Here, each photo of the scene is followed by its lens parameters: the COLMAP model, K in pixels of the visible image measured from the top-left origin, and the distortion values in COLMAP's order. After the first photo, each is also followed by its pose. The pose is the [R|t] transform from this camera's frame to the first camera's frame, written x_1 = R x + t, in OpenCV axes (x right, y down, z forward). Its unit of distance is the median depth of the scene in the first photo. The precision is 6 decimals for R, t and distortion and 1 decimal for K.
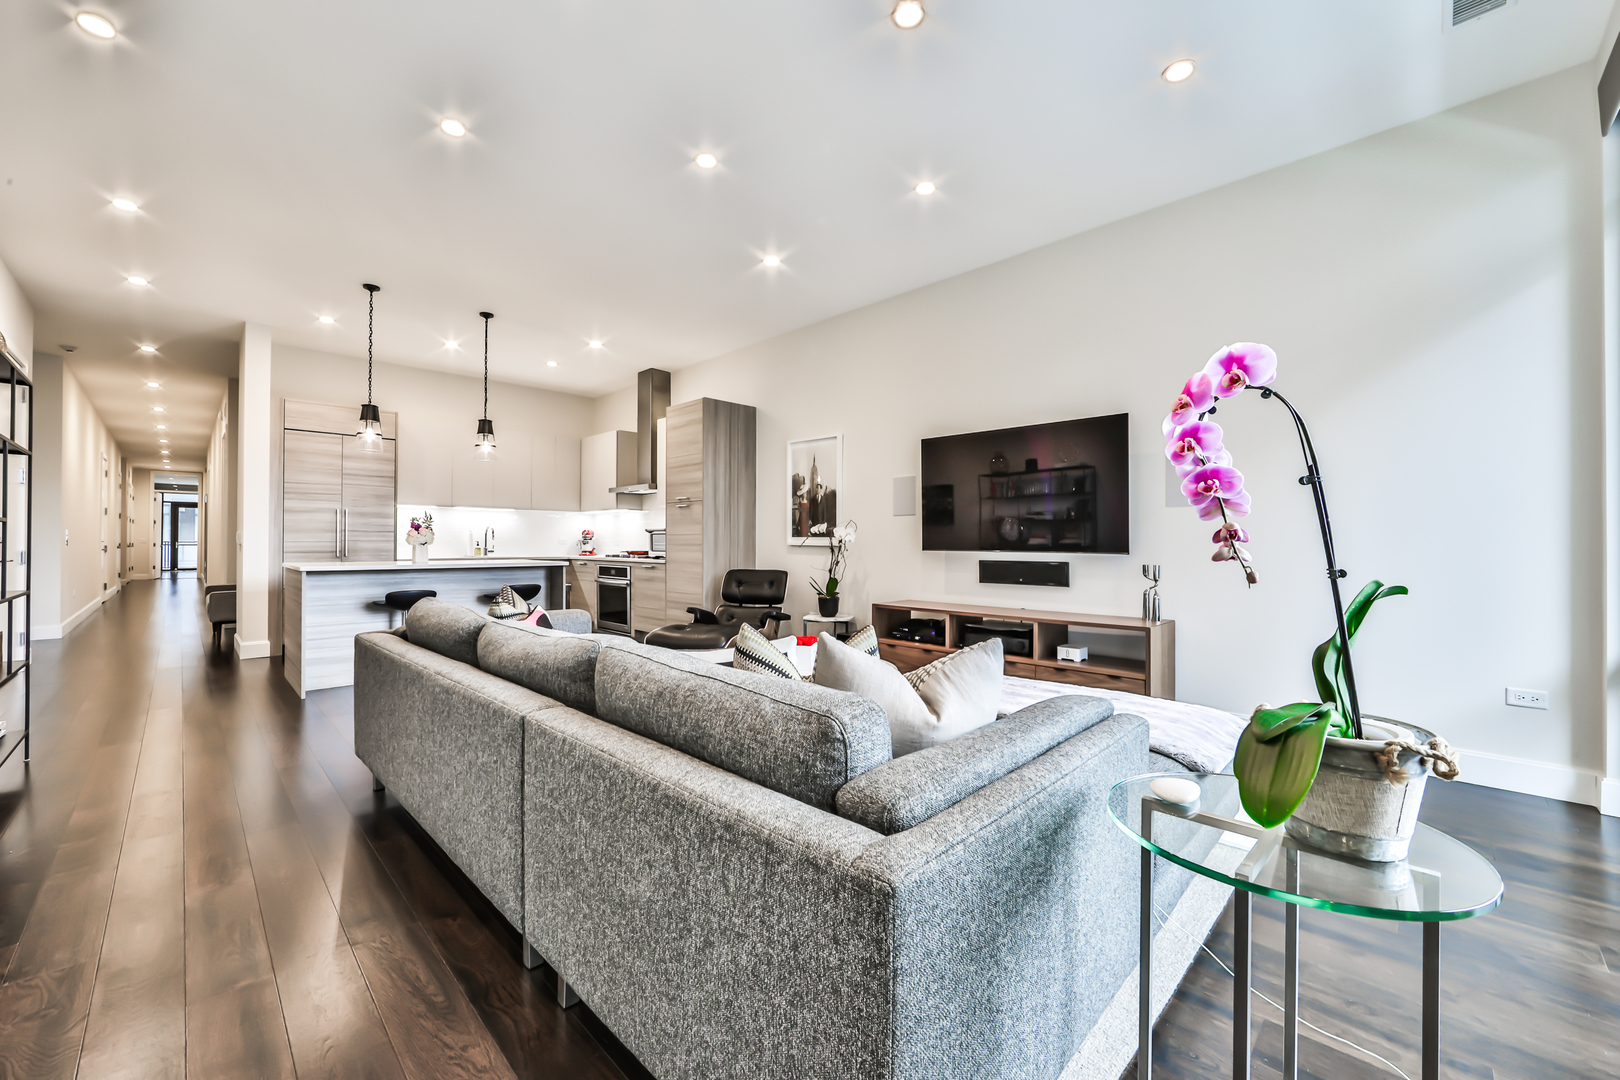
lens RADIAL K [[634.2, 0, 798.7], [0, 634.2, 542.6], [0, 0, 1]] dist [-0.010631, 0.002204]
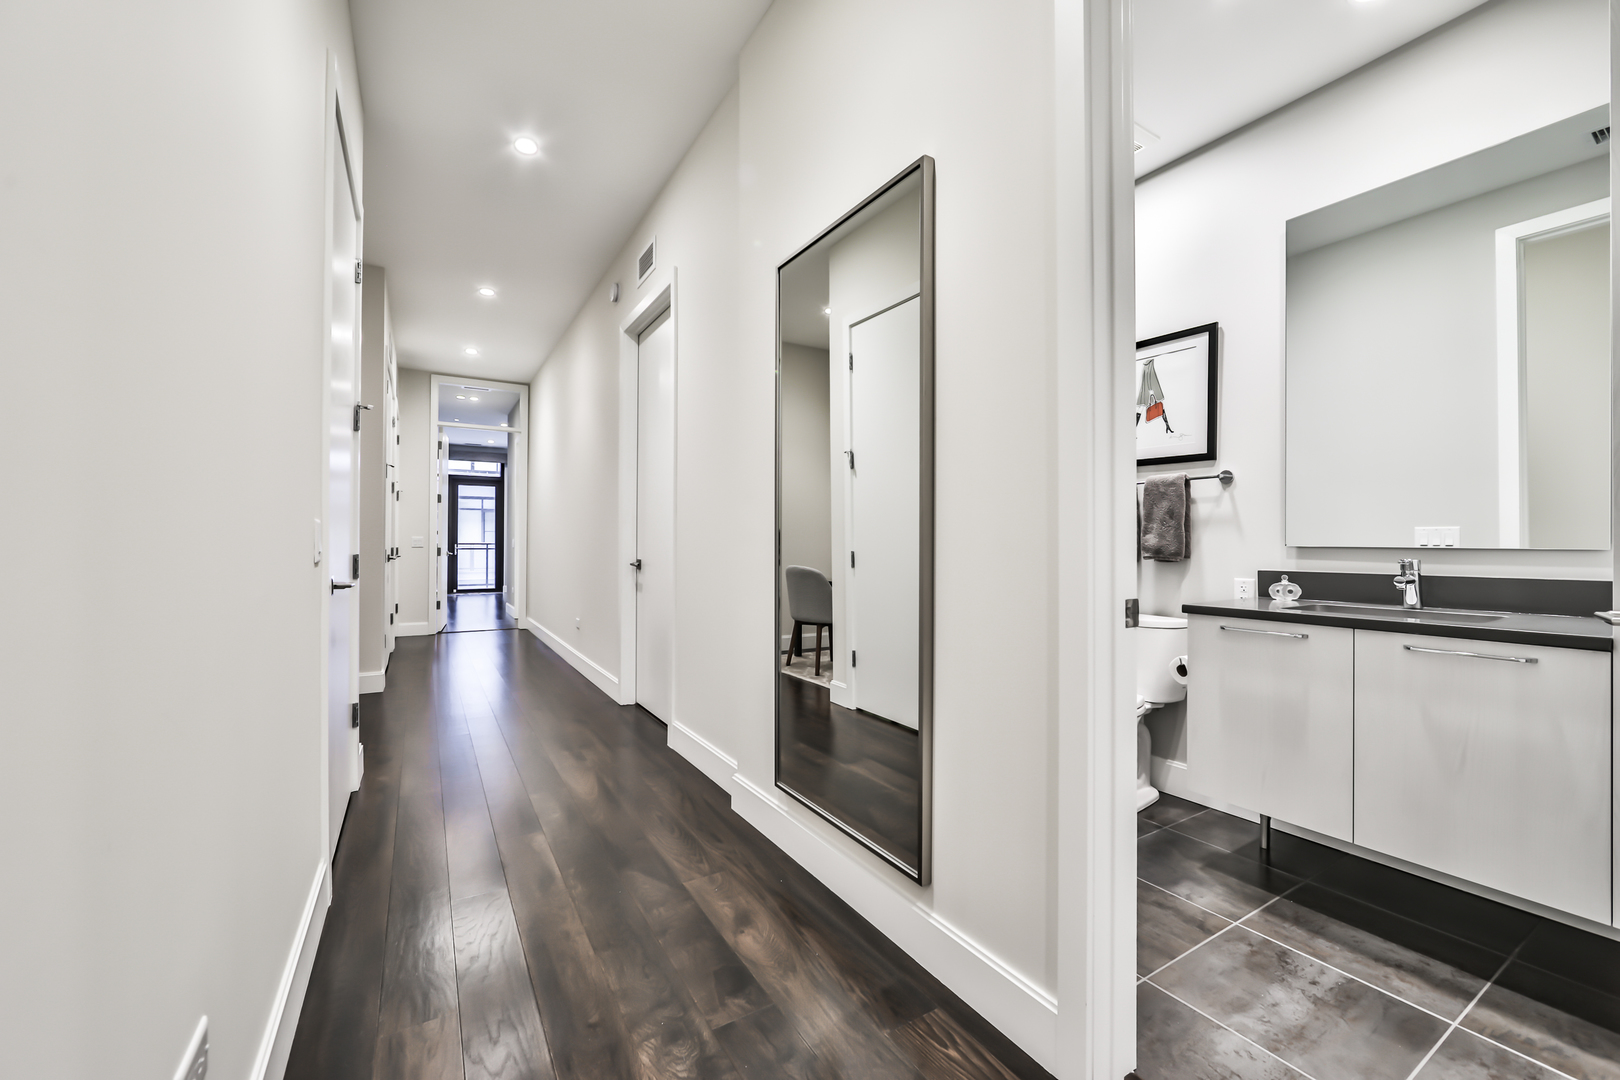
lens RADIAL K [[634.2, 0, 816.3], [0, 634.2, 540.0], [0, 0, 1]] dist [-0.010631, 0.002204]
pose [[0.976207, 0.003515, -0.216812, -1.028899], [-0.004908, 0.999971, -0.005887, -0.004437], [0.216785, 0.006811, 0.976196, 0.962830]]
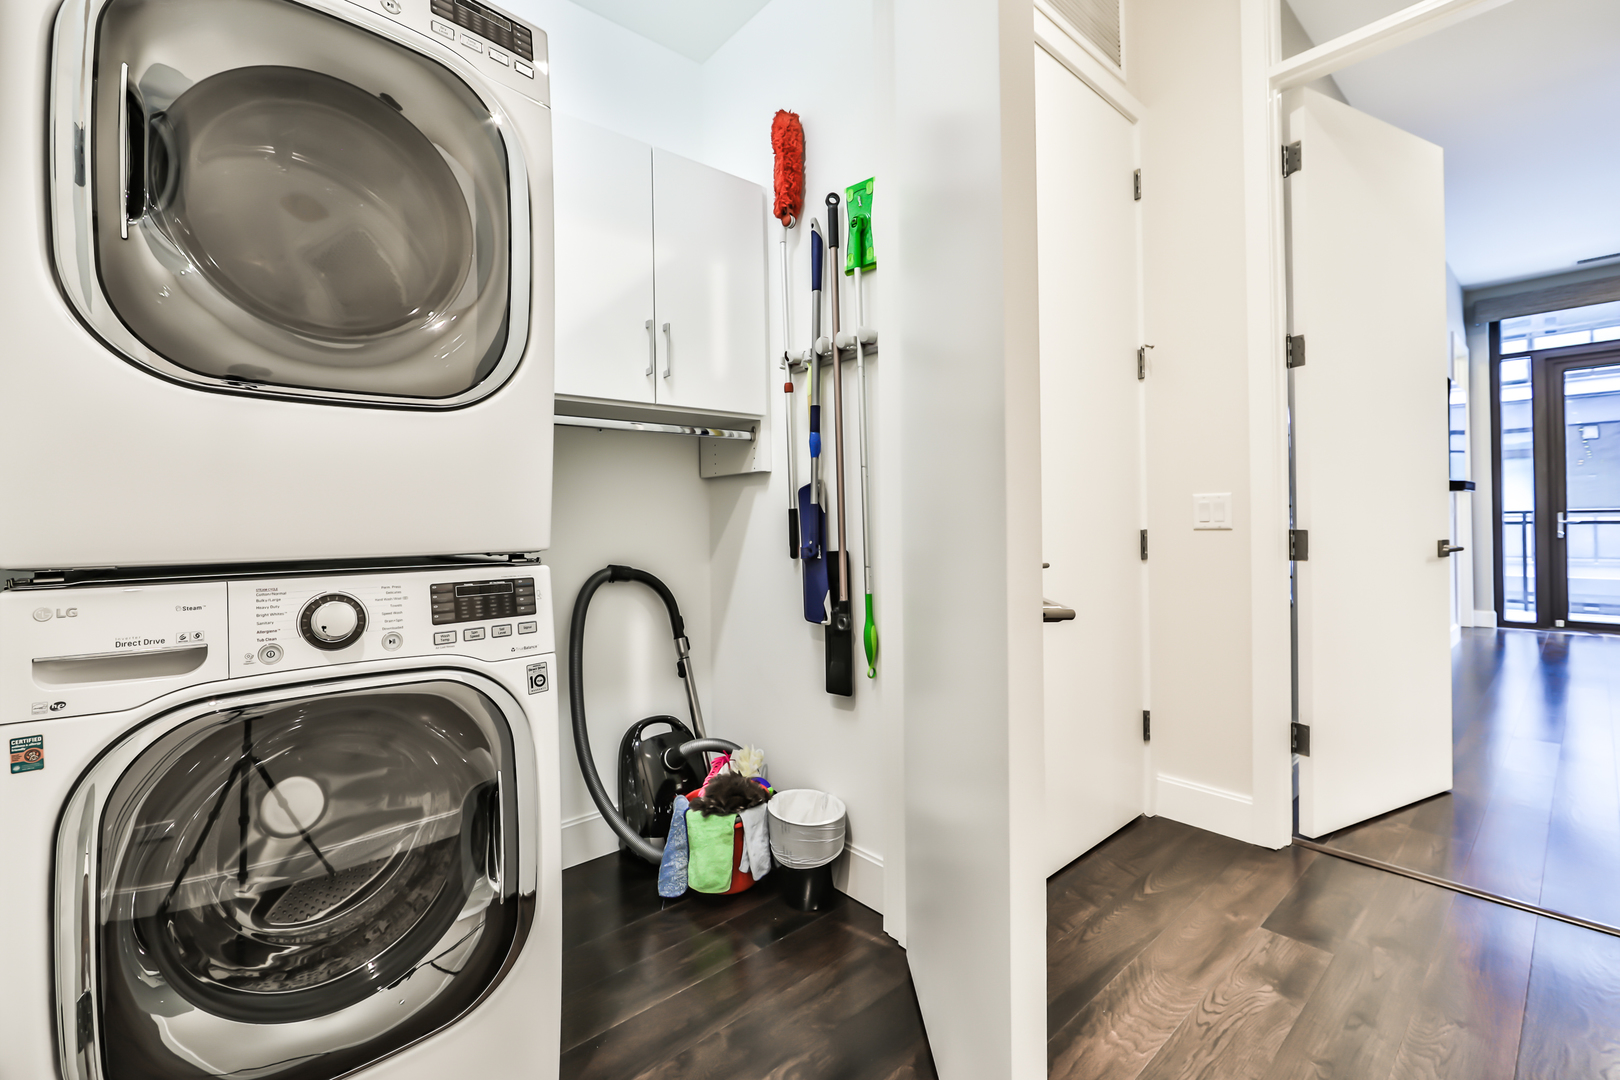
lens RADIAL K [[722.1, 0, 783.7], [0, 722.1, 517.9], [0, 0, 1]] dist [-0.000171, 0.002659]
pose [[-0.037952, -0.013879, -0.999183, -1.297532], [0.016488, 0.999759, -0.014514, -0.002974], [0.999144, -0.017025, -0.037714, 1.321942]]
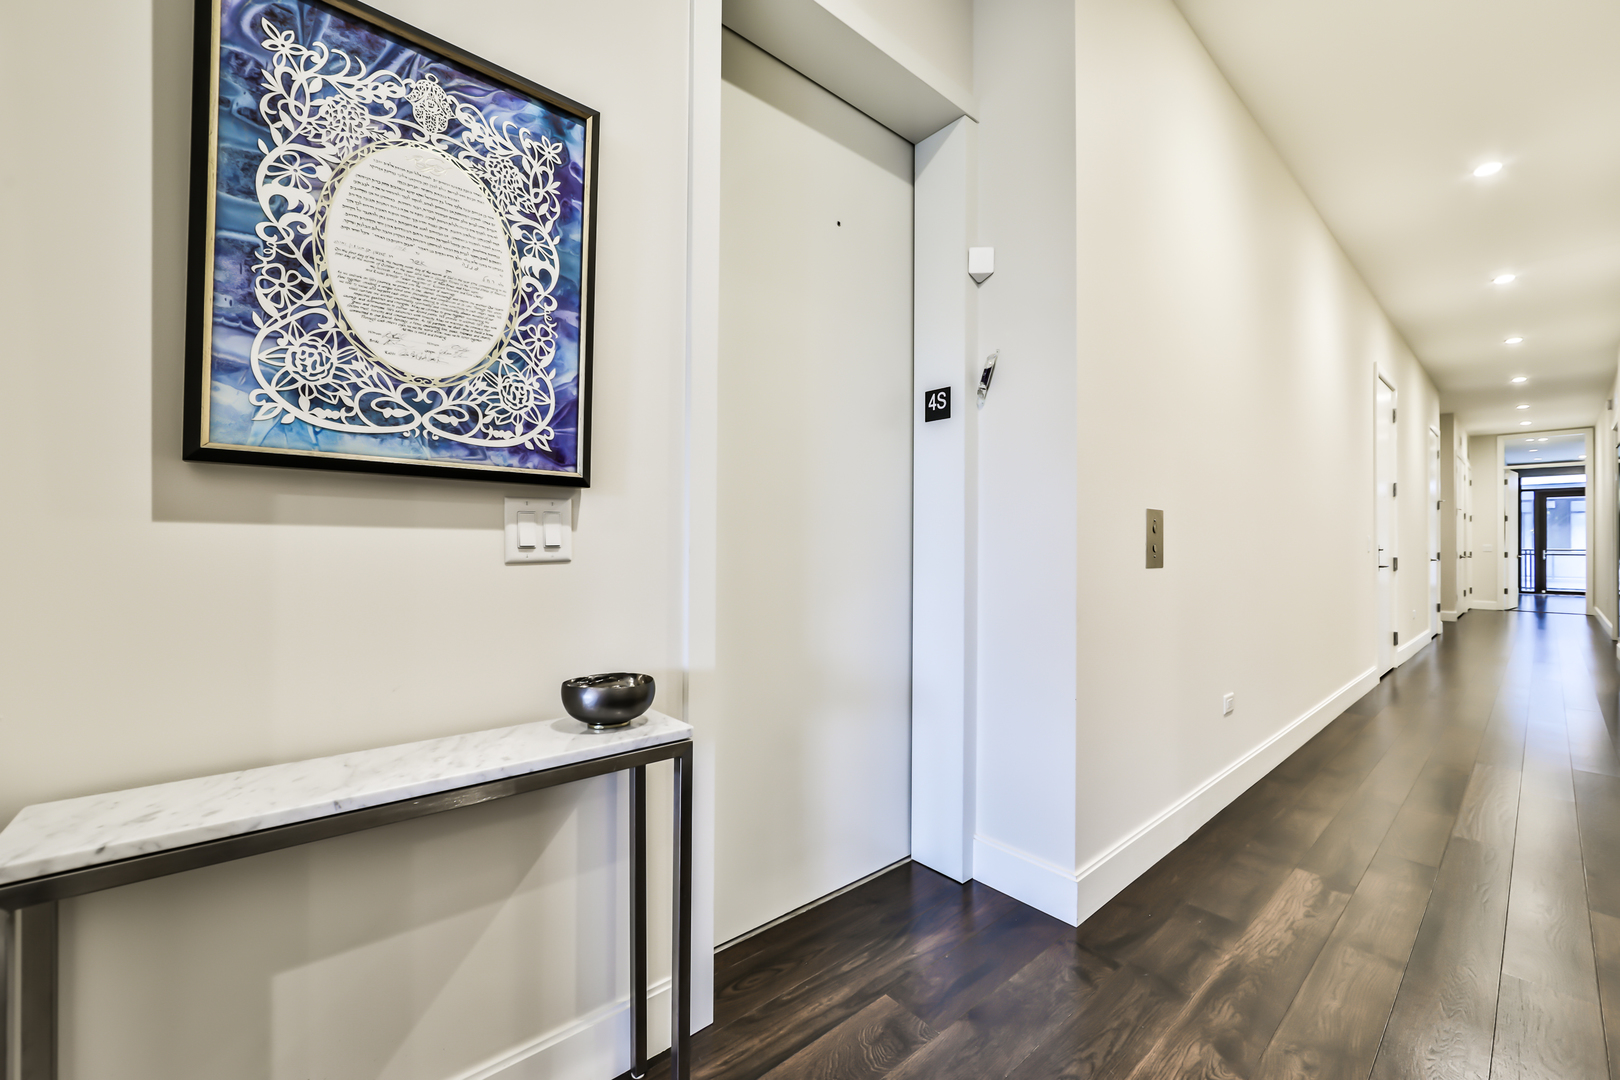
lens RADIAL K [[634.2, 0, 795.6], [0, 634.2, 536.5], [0, 0, 1]] dist [-0.010631, 0.002204]
pose [[-0.080206, -0.017430, -0.996626, -0.527921], [-0.004639, 0.999843, -0.017113, -0.001379], [0.996768, 0.003251, -0.080274, 0.528419]]
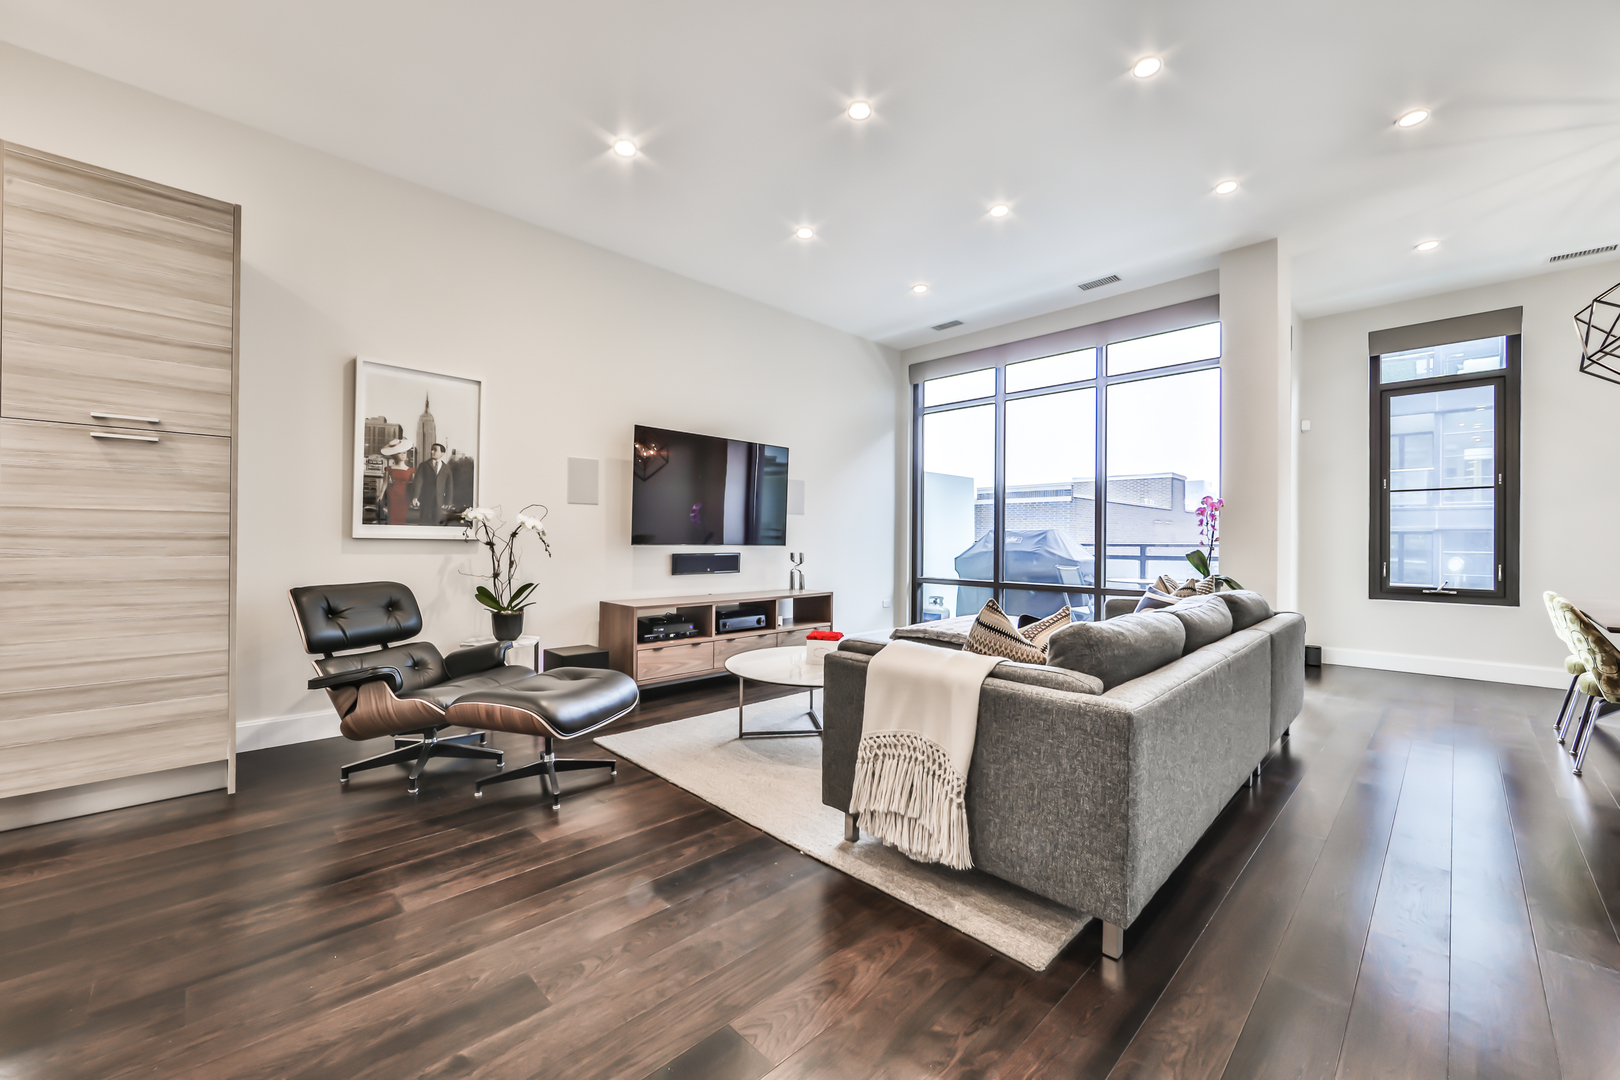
lens RADIAL K [[634.2, 0, 802.8], [0, 634.2, 538.2], [0, 0, 1]] dist [-0.010631, 0.002204]
pose [[0.016078, 0.000756, 0.999870, -0.304338], [-0.008507, 0.999964, -0.000619, 0.000438], [-0.999835, -0.008496, 0.016083, 0.309842]]
